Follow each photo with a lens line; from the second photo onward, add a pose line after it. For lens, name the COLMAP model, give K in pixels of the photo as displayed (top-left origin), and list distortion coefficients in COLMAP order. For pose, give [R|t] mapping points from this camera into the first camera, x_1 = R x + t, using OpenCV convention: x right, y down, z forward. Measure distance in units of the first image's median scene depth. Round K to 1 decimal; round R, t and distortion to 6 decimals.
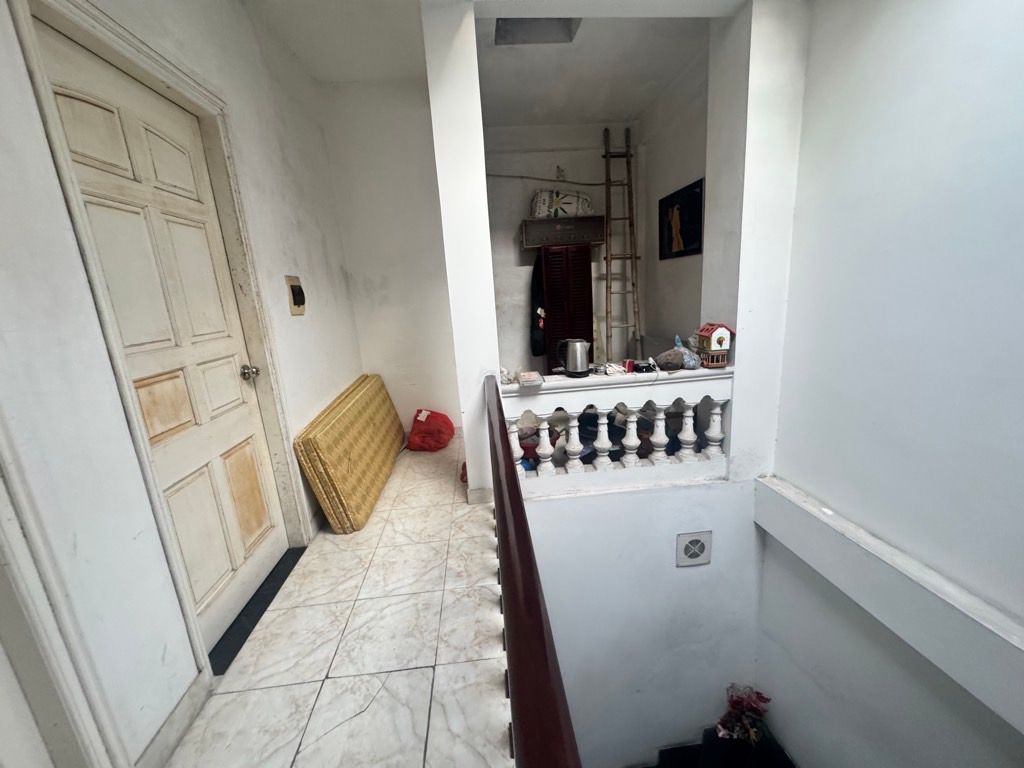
lens RADIAL K [[412.4, 0, 512.6], [0, 412.4, 383.6], [0, 0, 1]] dist [-0.003194, 0.000834]
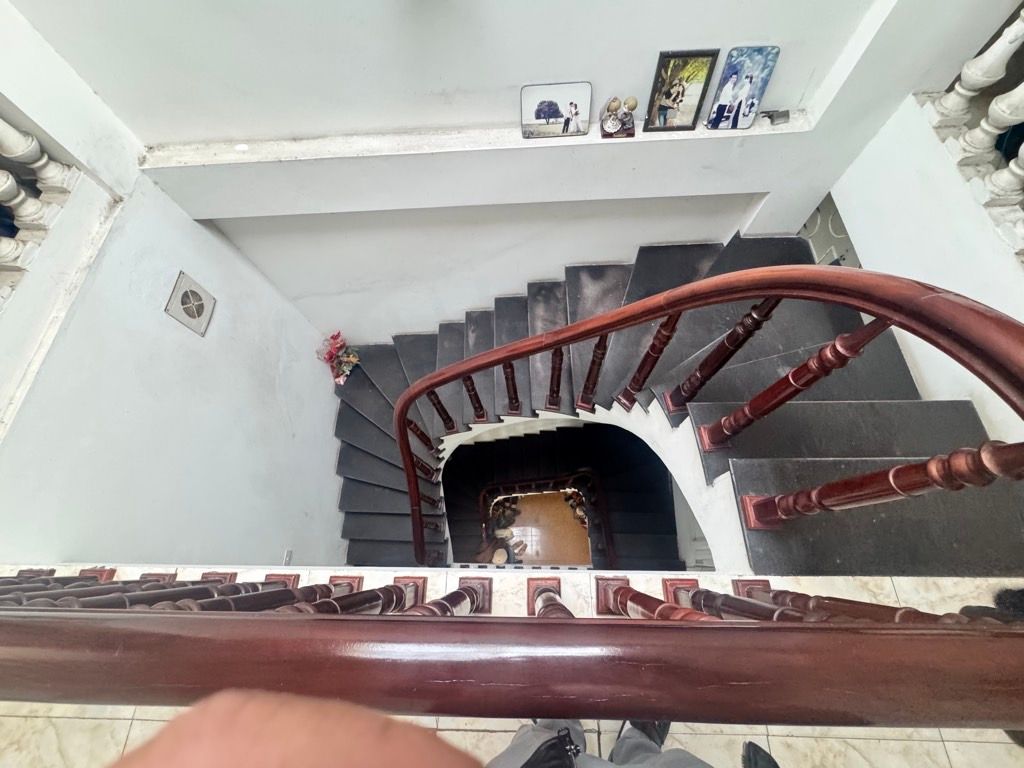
lens RADIAL K [[412.4, 0, 511.8], [0, 412.4, 384.7], [0, 0, 1]] dist [-0.003194, 0.000834]
pose [[0.095916, -0.892539, 0.440653, 0.028030], [0.264867, 0.449619, 0.853047, -0.029071], [-0.959503, 0.034894, 0.279529, 0.229773]]
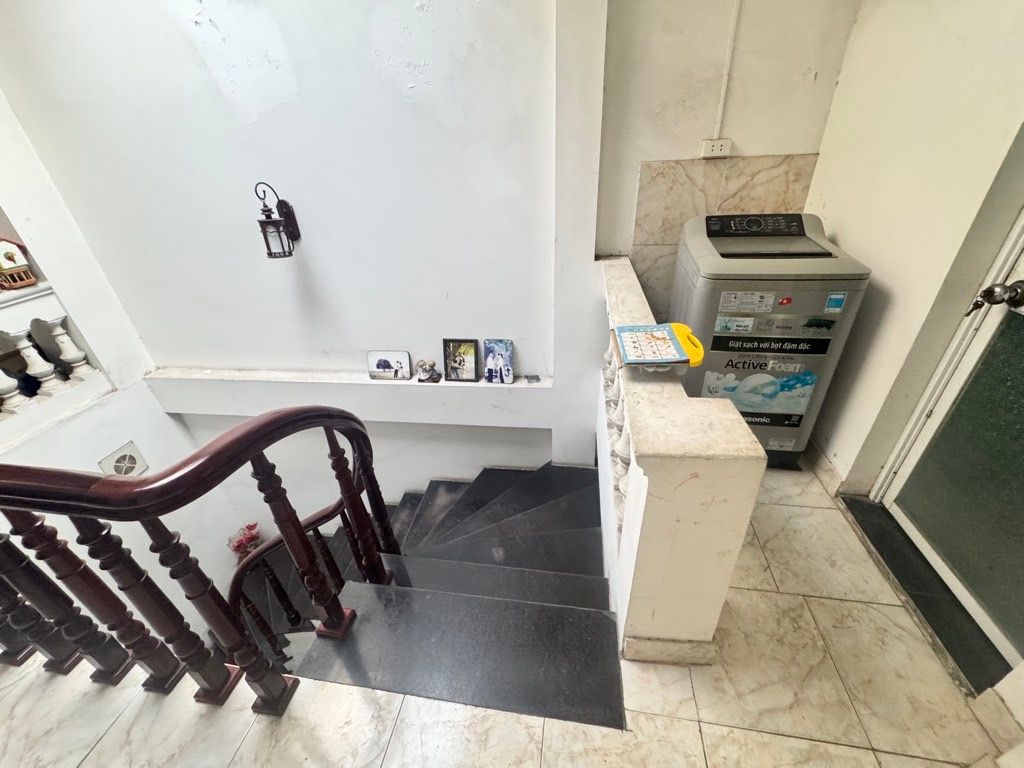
lens RADIAL K [[412.4, 0, 512.9], [0, 412.4, 387.0], [0, 0, 1]] dist [-0.003194, 0.000834]
pose [[0.248399, -0.448201, 0.858728, -0.122958], [0.254124, 0.885615, 0.388725, 0.076454], [-0.934729, 0.121665, 0.333884, -0.293194]]
